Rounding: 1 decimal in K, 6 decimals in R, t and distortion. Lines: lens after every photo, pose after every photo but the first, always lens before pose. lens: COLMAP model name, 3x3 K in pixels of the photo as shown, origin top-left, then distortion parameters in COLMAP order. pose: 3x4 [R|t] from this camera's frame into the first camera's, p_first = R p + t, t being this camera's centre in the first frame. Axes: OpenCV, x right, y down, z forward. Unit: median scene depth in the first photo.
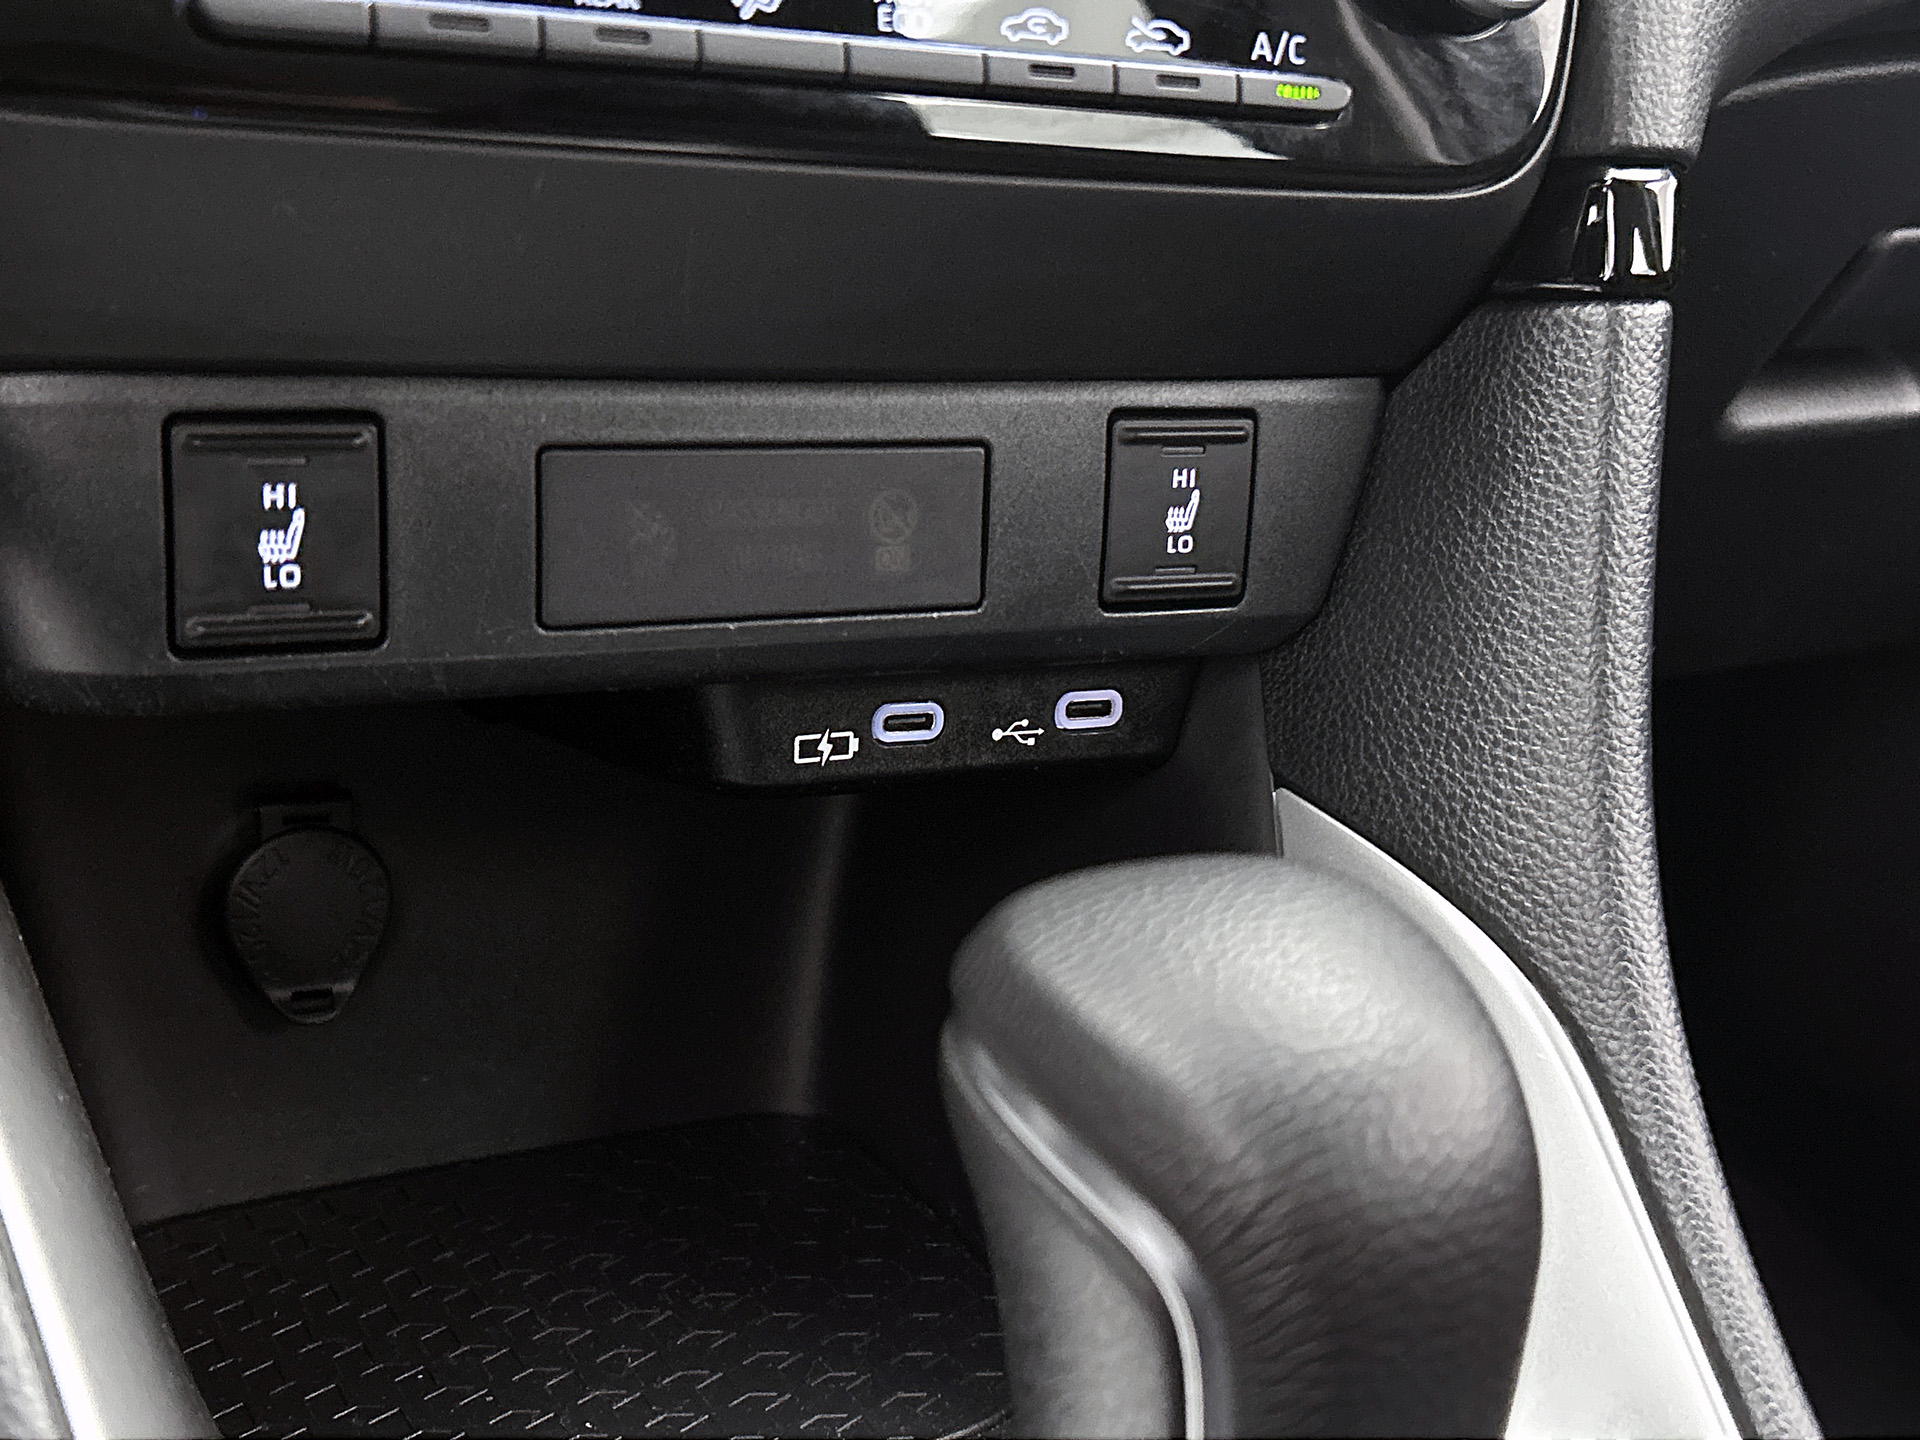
lens RADIAL K [[2272.7, 0, 995.1], [0, 2272.7, 701.6], [0, 0, 1]] dist [0.071781, 0.000000]
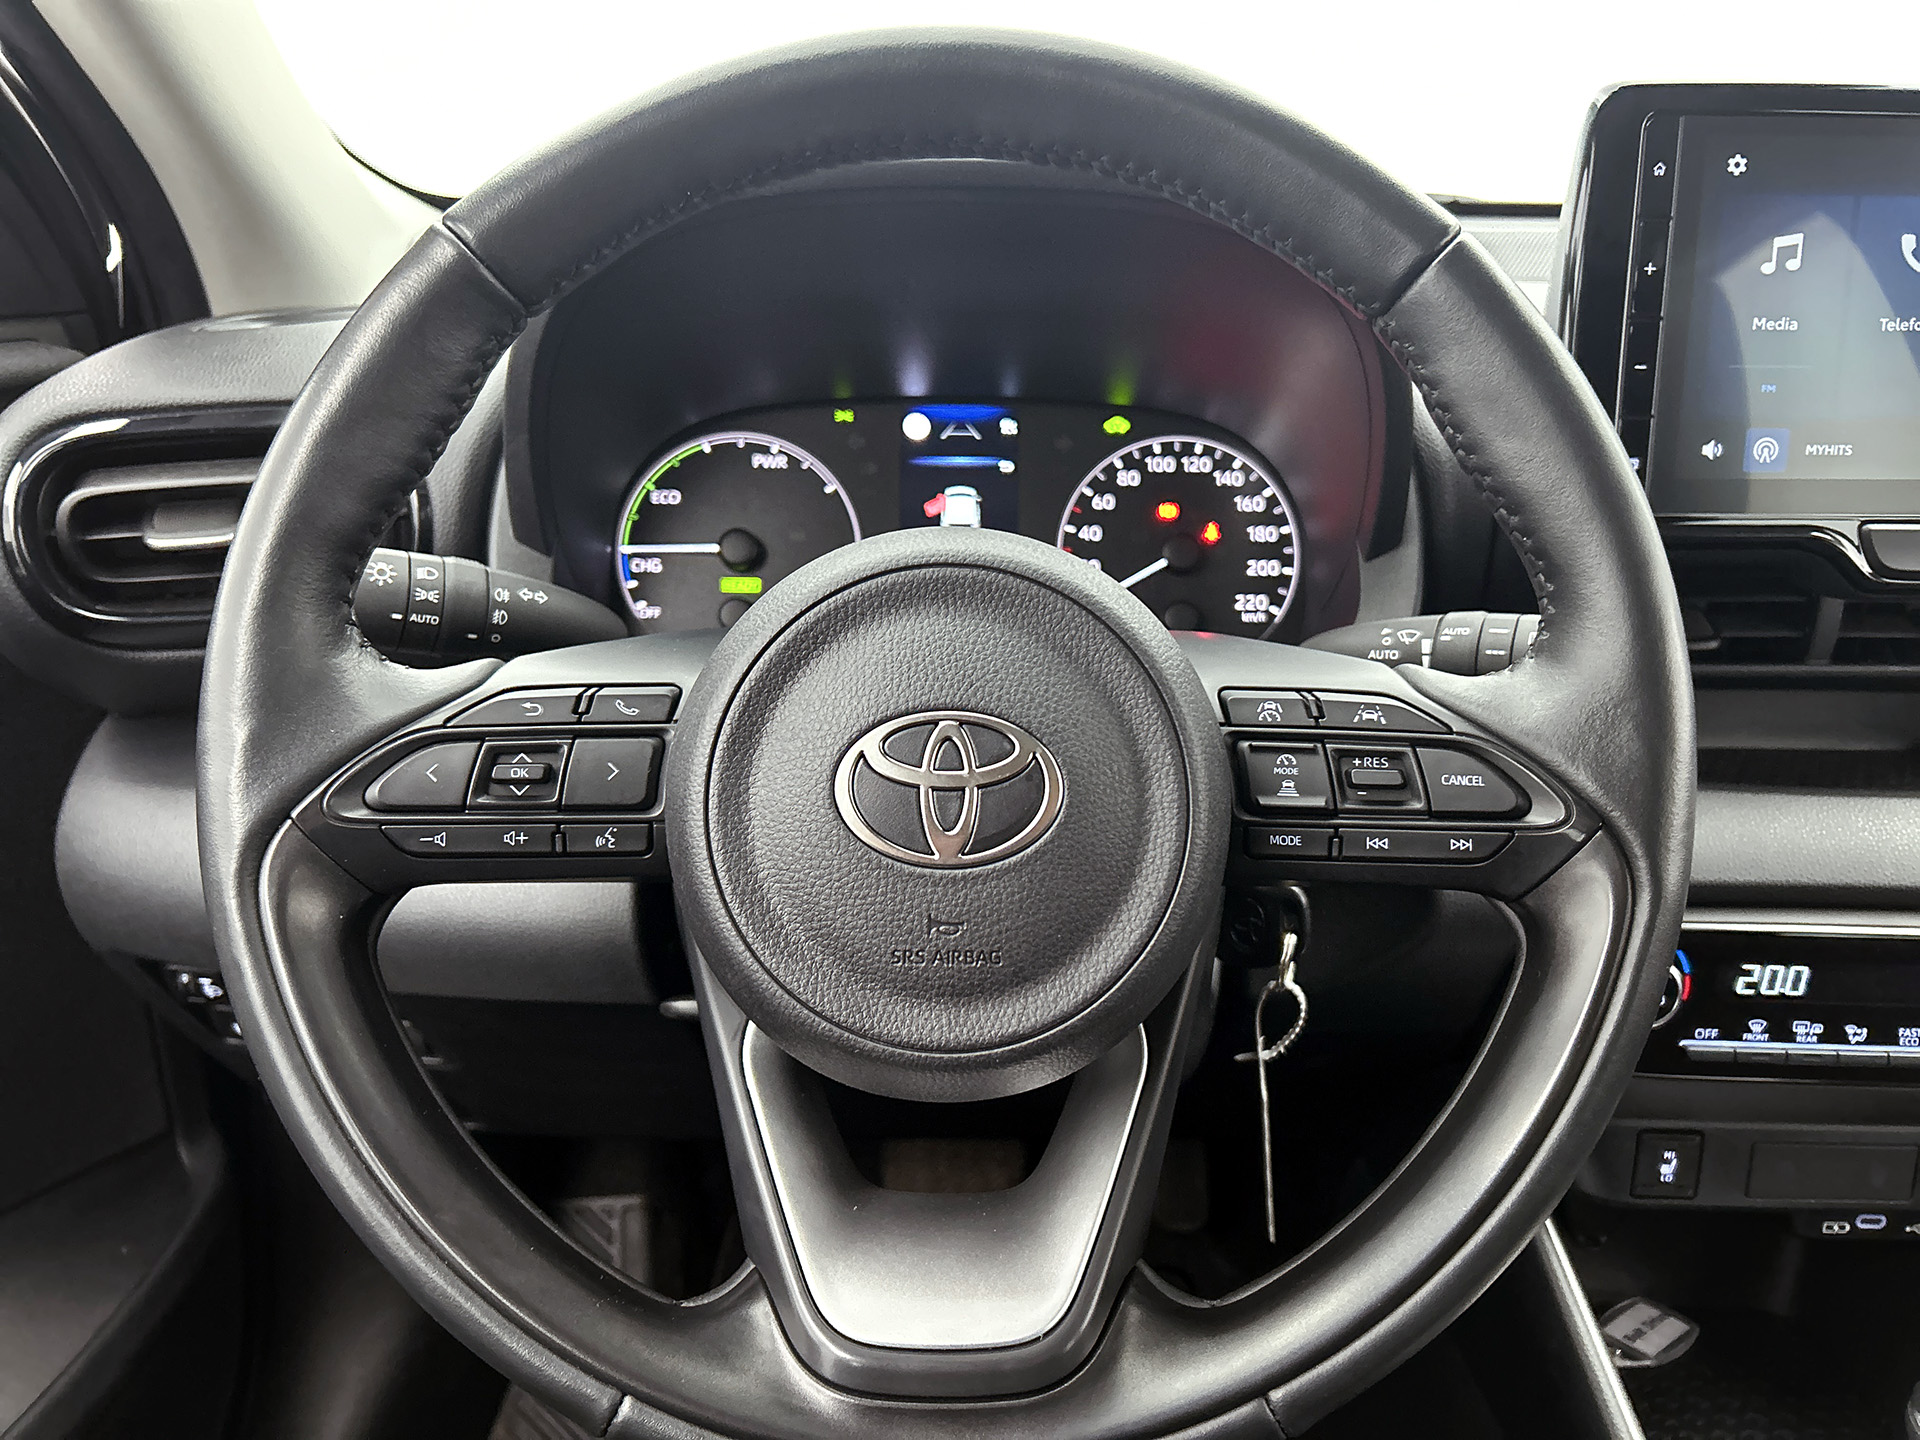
lens RADIAL K [[1476.9, 0, 950.8], [0, 1476.9, 732.4], [0, 0, 1]] dist [0.036971, -0.050917]
pose [[0.867103, 0.079567, -0.491734, -0.171913], [-0.084012, 0.996379, 0.013080, -0.523989], [0.490994, 0.029969, 0.870647, -1.131779]]
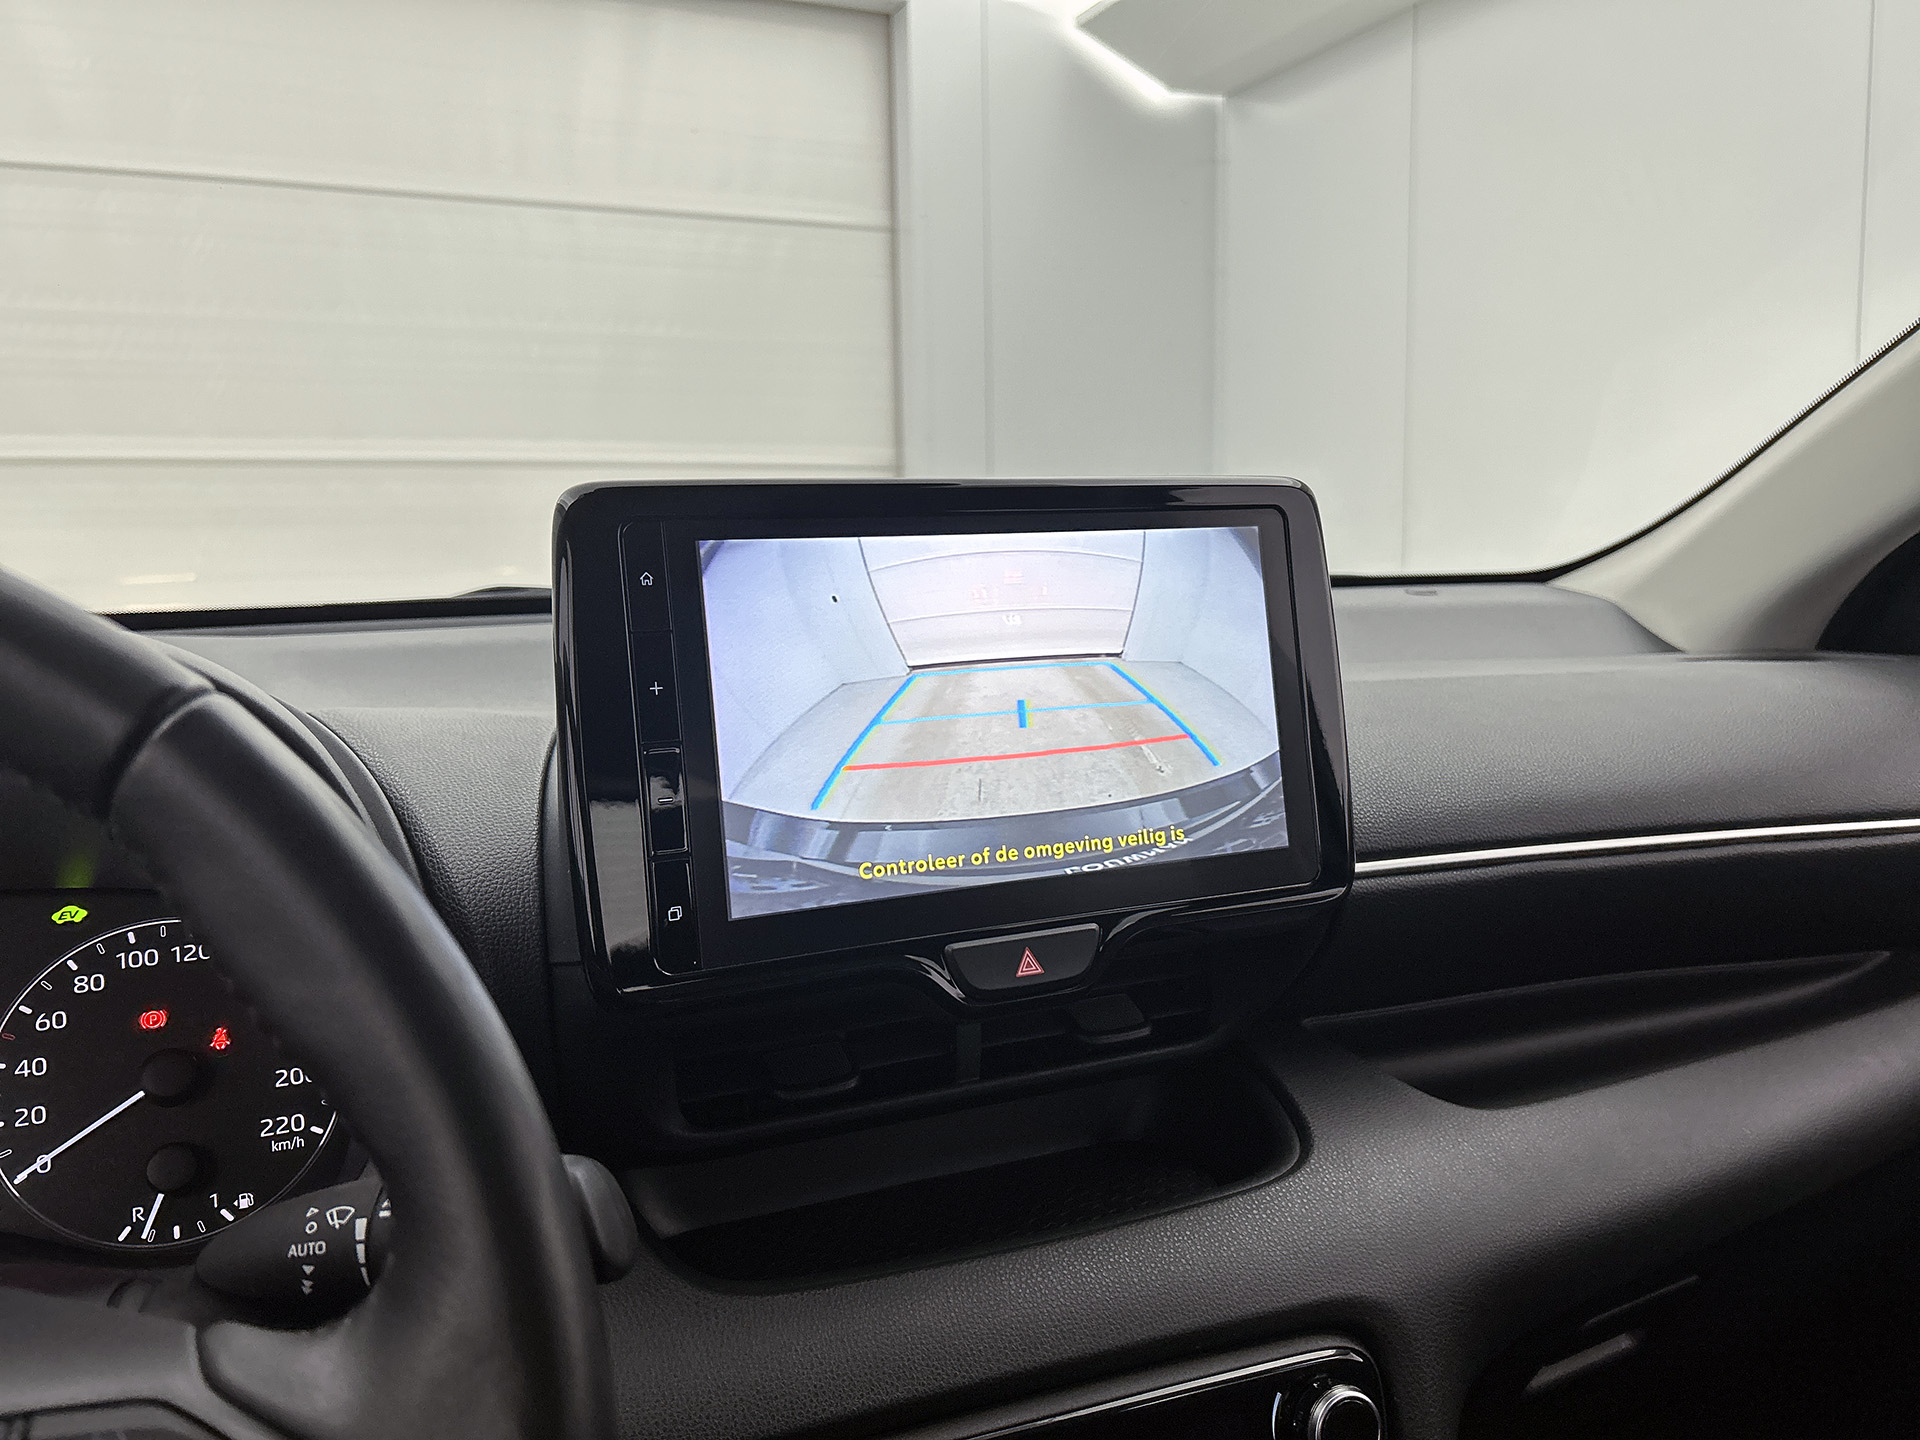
lens RADIAL K [[1476.9, 0, 965.9], [0, 1476.9, 722.6], [0, 0, 1]] dist [0.036971, -0.050917]
pose [[0.988056, -0.116733, -0.100597, 0.063217], [0.091026, 0.968870, -0.230229, -0.687425], [0.124341, 0.218323, 0.967923, -0.677723]]
